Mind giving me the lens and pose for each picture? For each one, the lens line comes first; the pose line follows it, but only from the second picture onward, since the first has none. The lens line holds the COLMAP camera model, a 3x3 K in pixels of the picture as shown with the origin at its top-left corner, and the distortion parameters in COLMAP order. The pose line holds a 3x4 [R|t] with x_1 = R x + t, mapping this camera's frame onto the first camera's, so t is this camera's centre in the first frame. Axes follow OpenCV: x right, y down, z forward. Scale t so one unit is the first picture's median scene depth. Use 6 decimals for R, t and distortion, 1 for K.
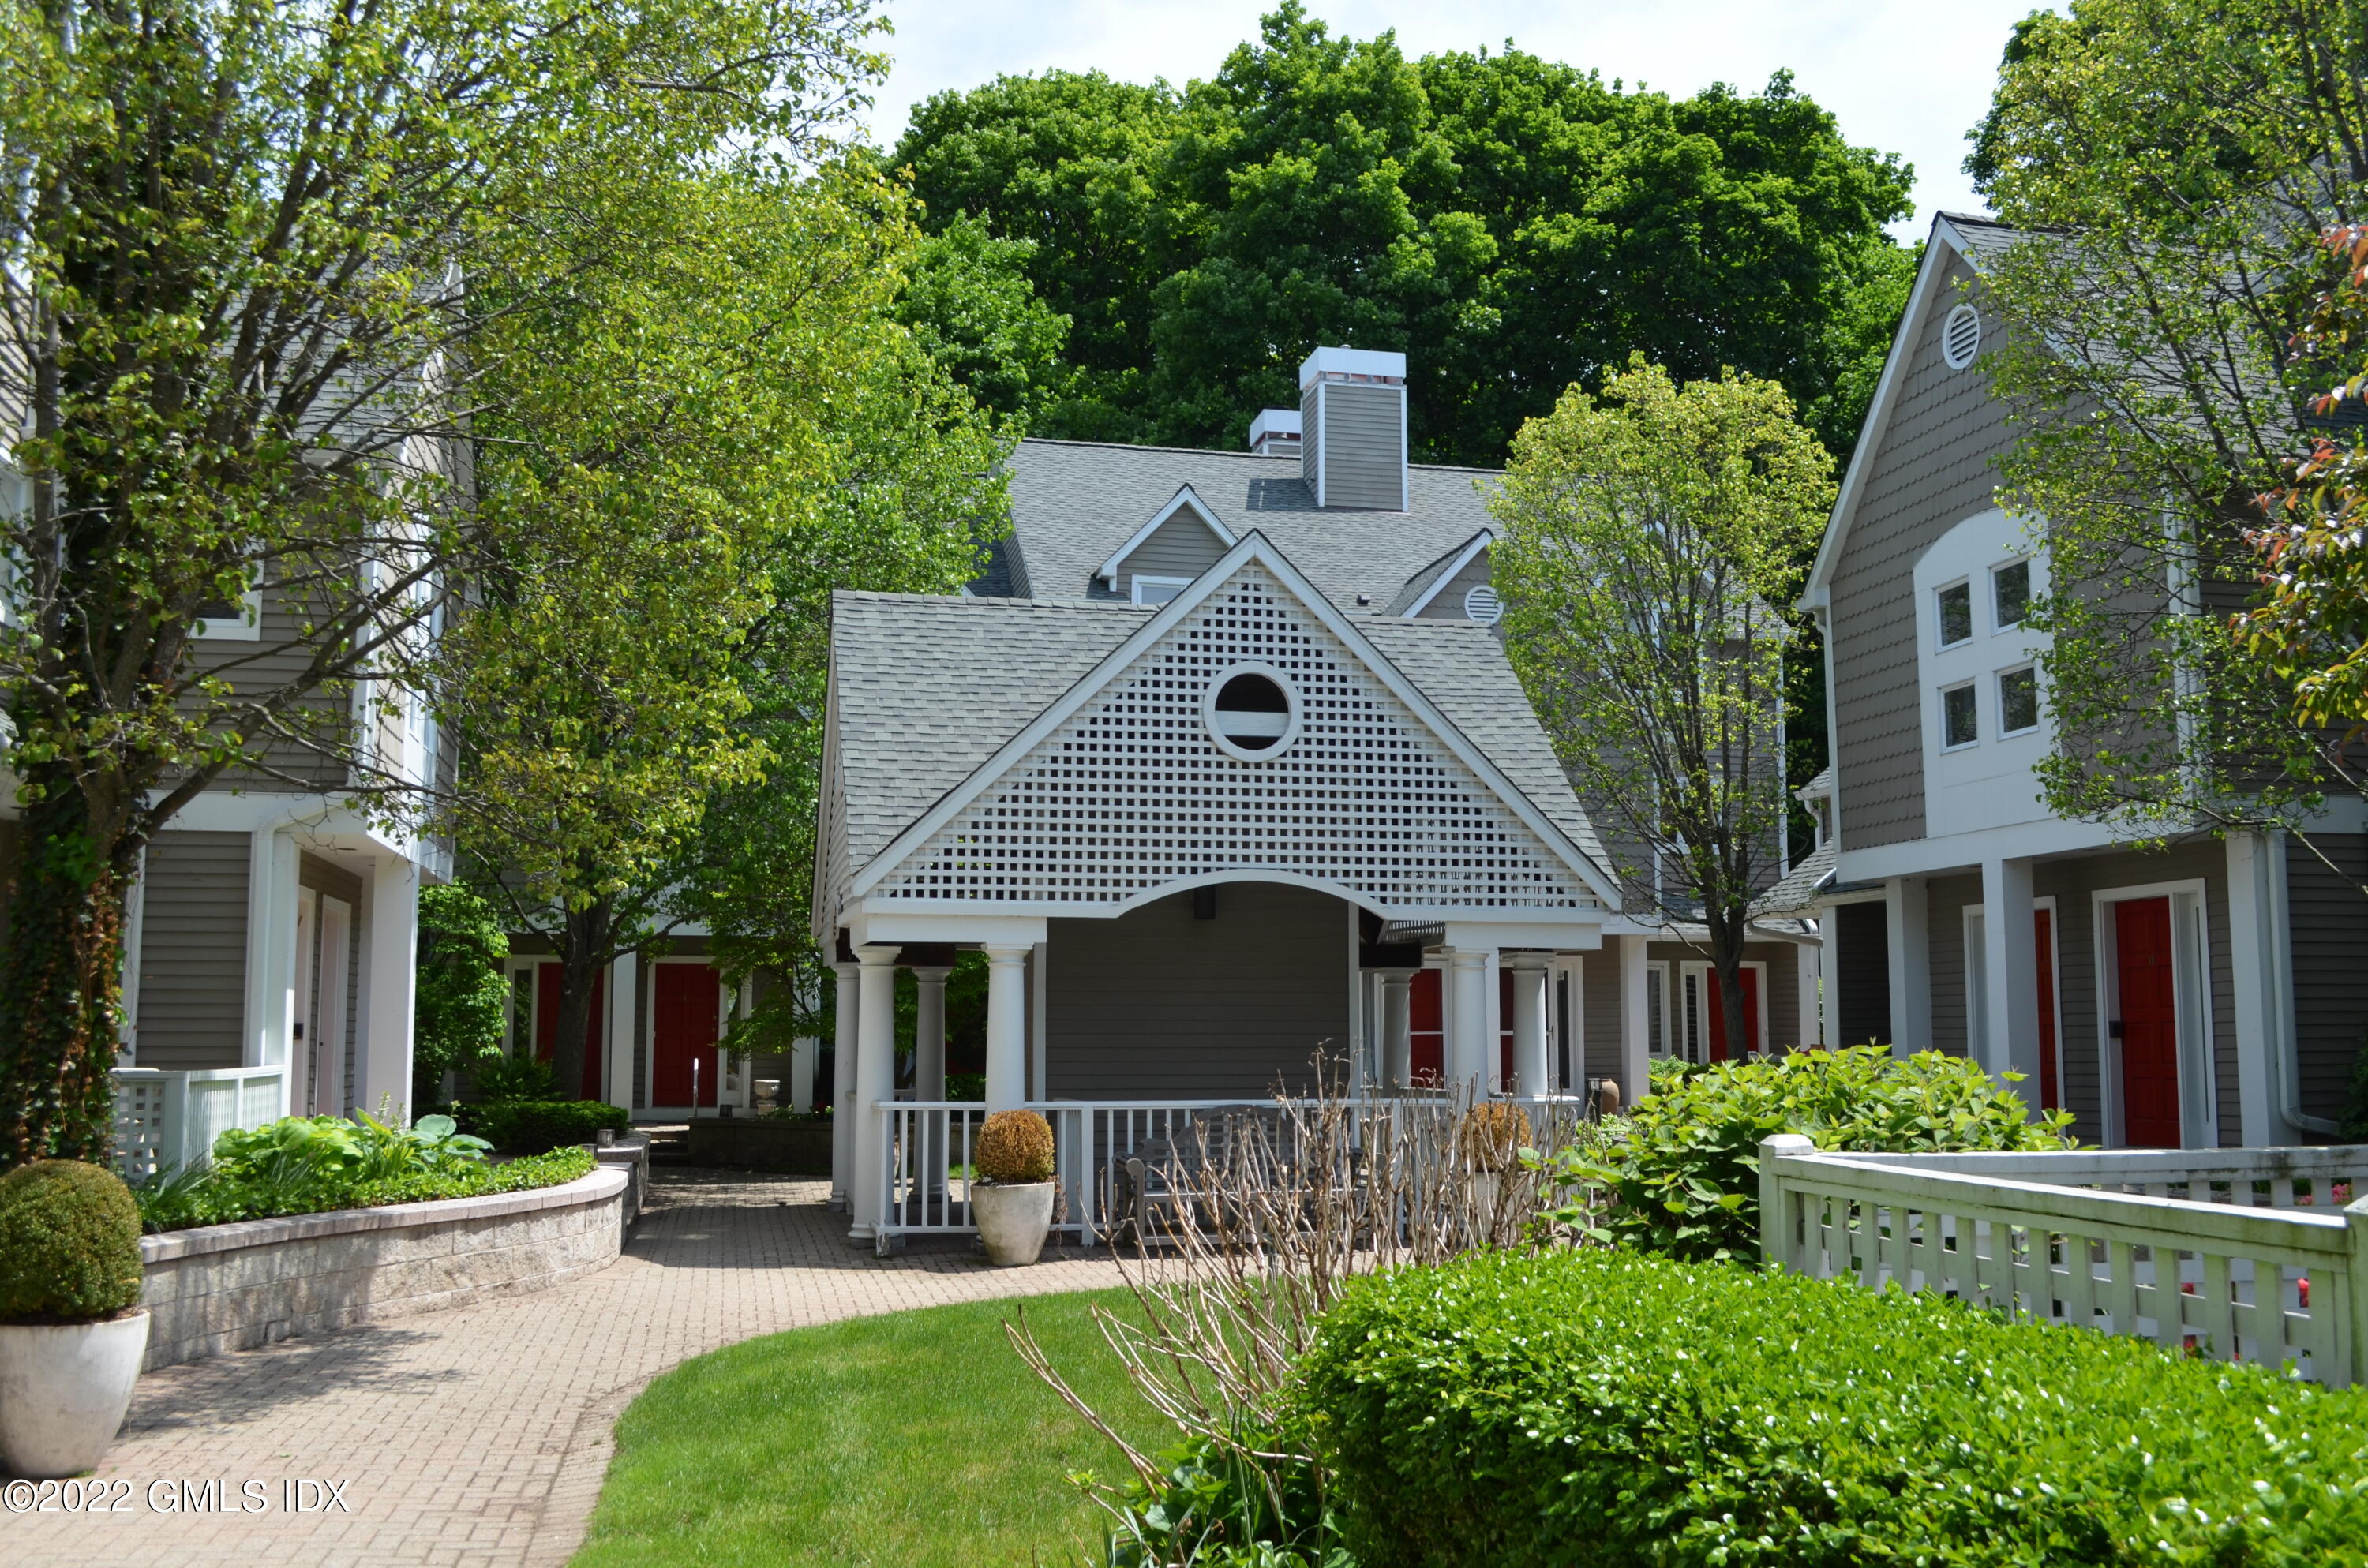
lens RADIAL K [[2120.6, 0, 1184.0], [0, 2120.6, 784.0], [0, 0, 1]] dist [-0.063498, 0.001565]
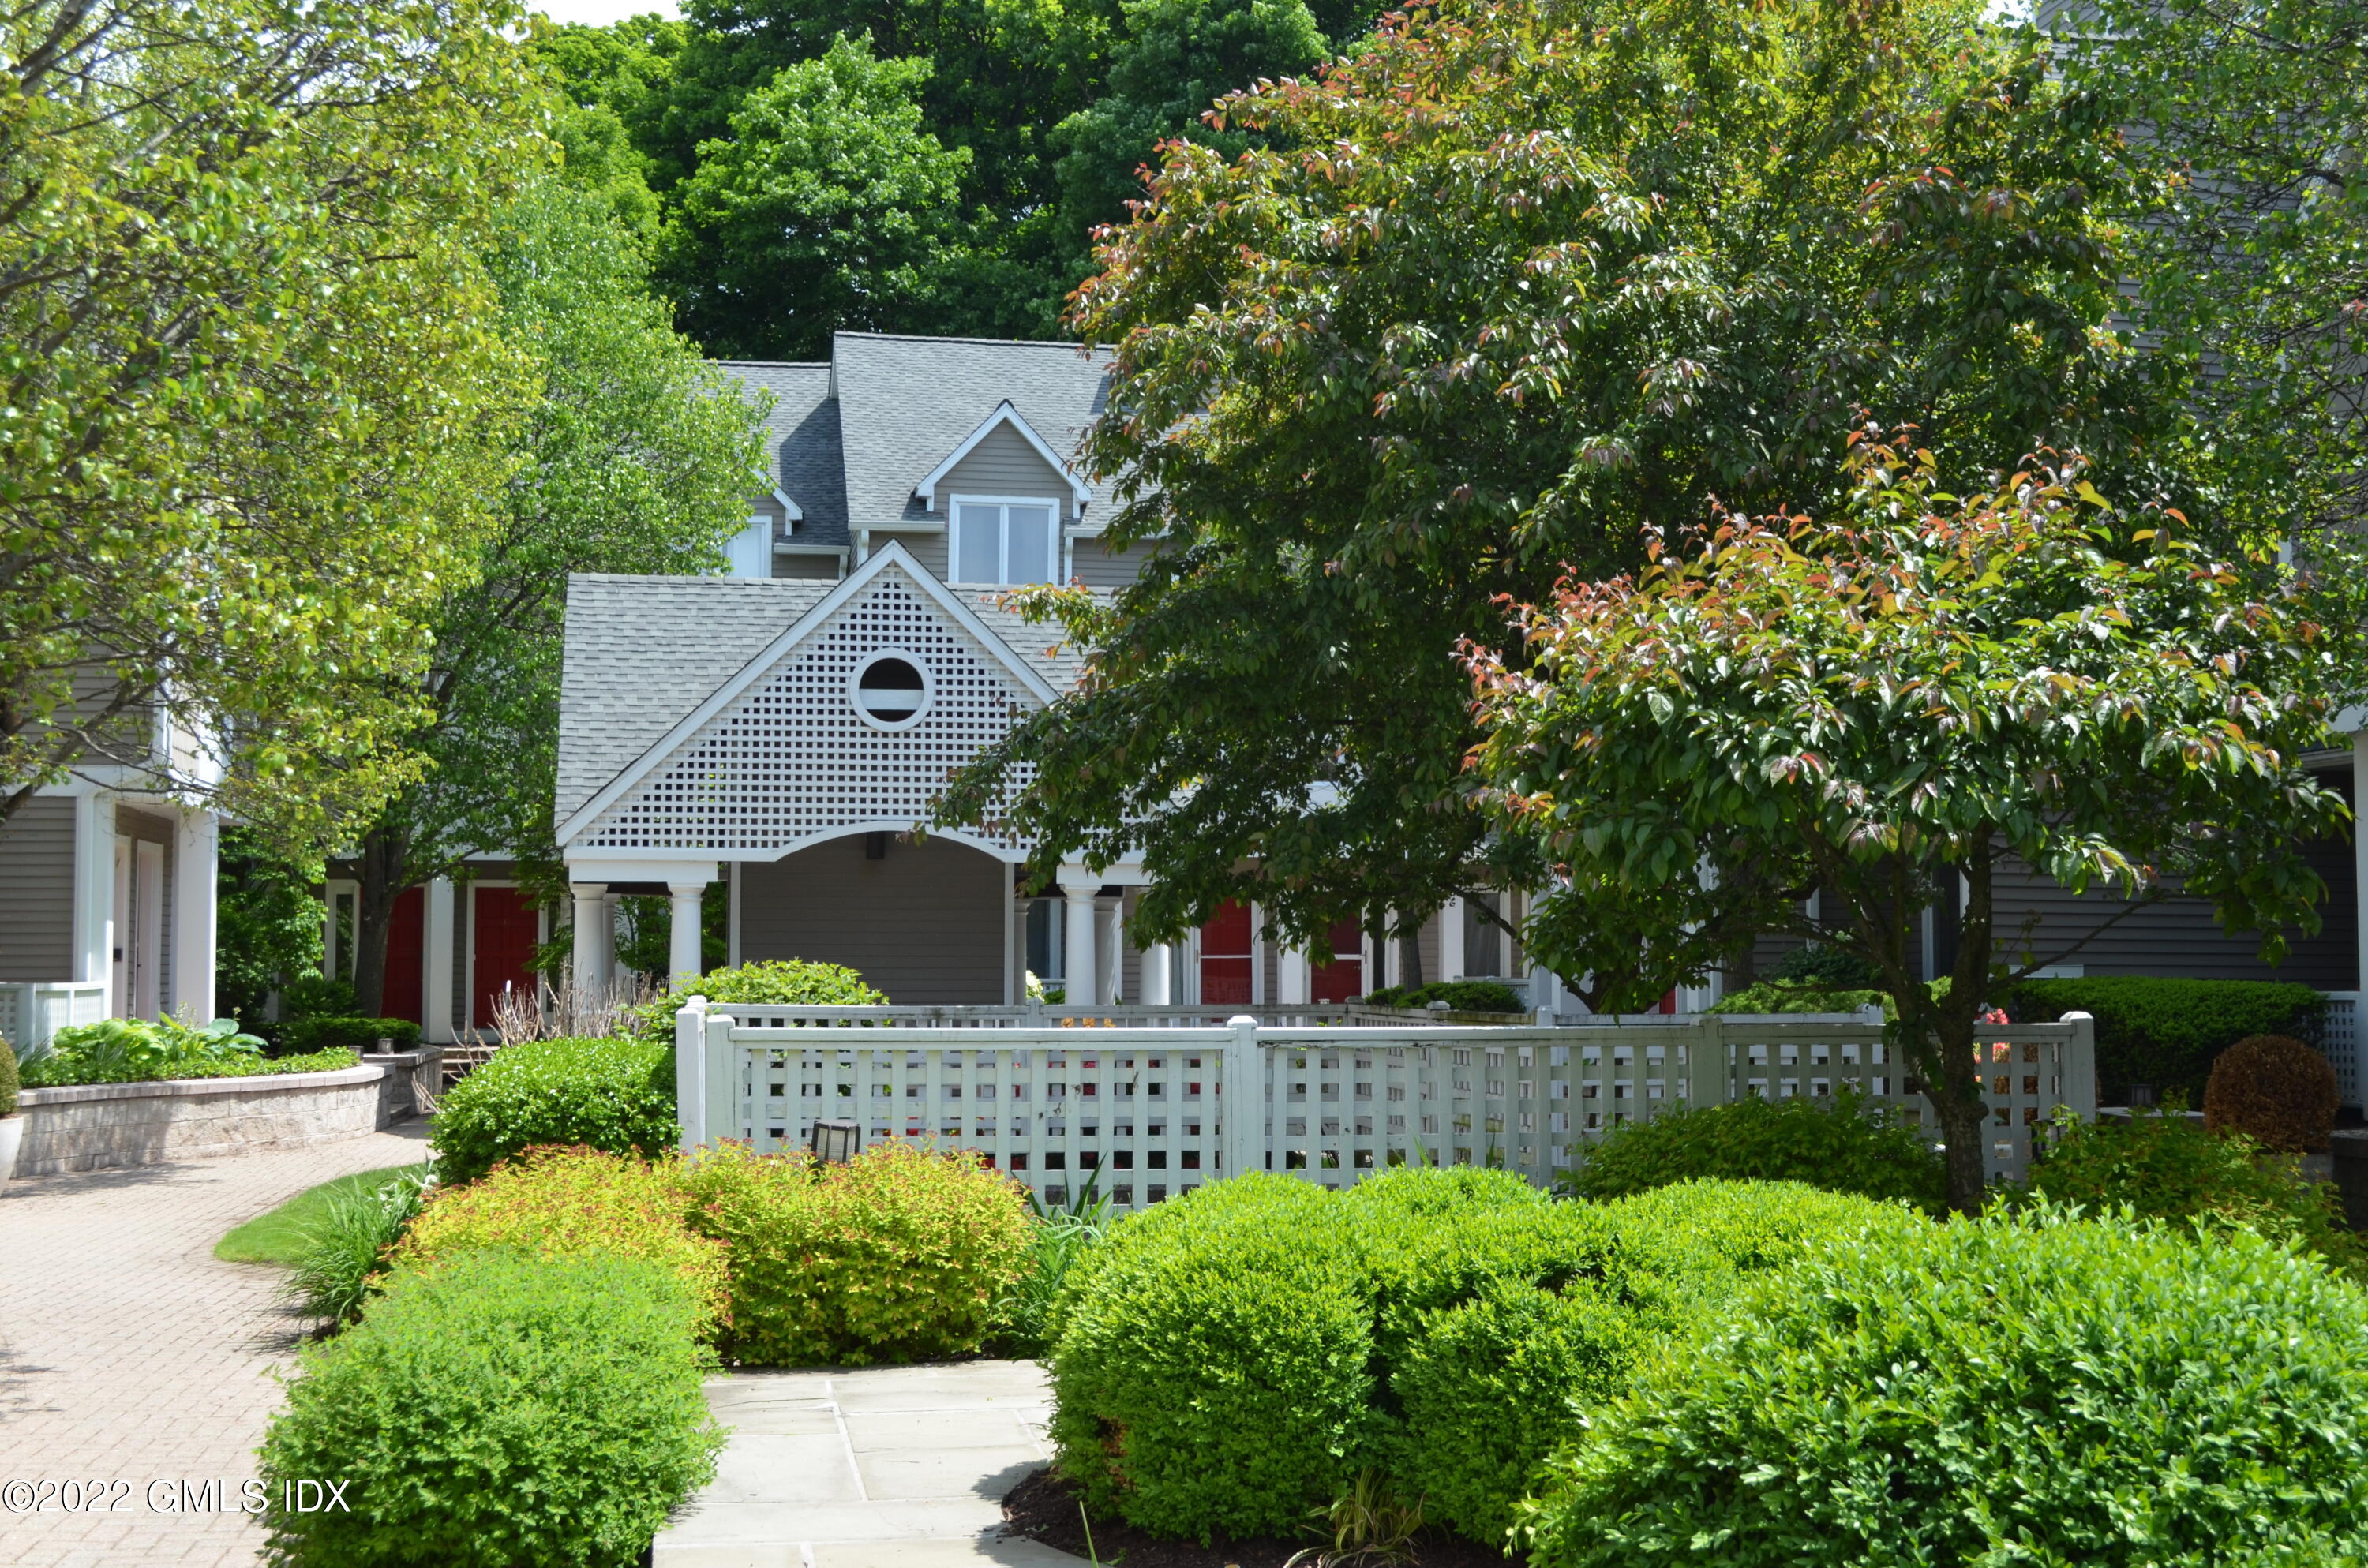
lens RADIAL K [[2933.1, 0, 1184.0], [0, 2933.1, 784.0], [0, 0, 1]] dist [-0.003023, -0.051698]
pose [[0.998346, -0.001571, -0.057467, 0.296031], [0.004895, 0.998319, 0.057753, -0.076840], [0.057280, -0.057939, 0.996676, -0.660803]]
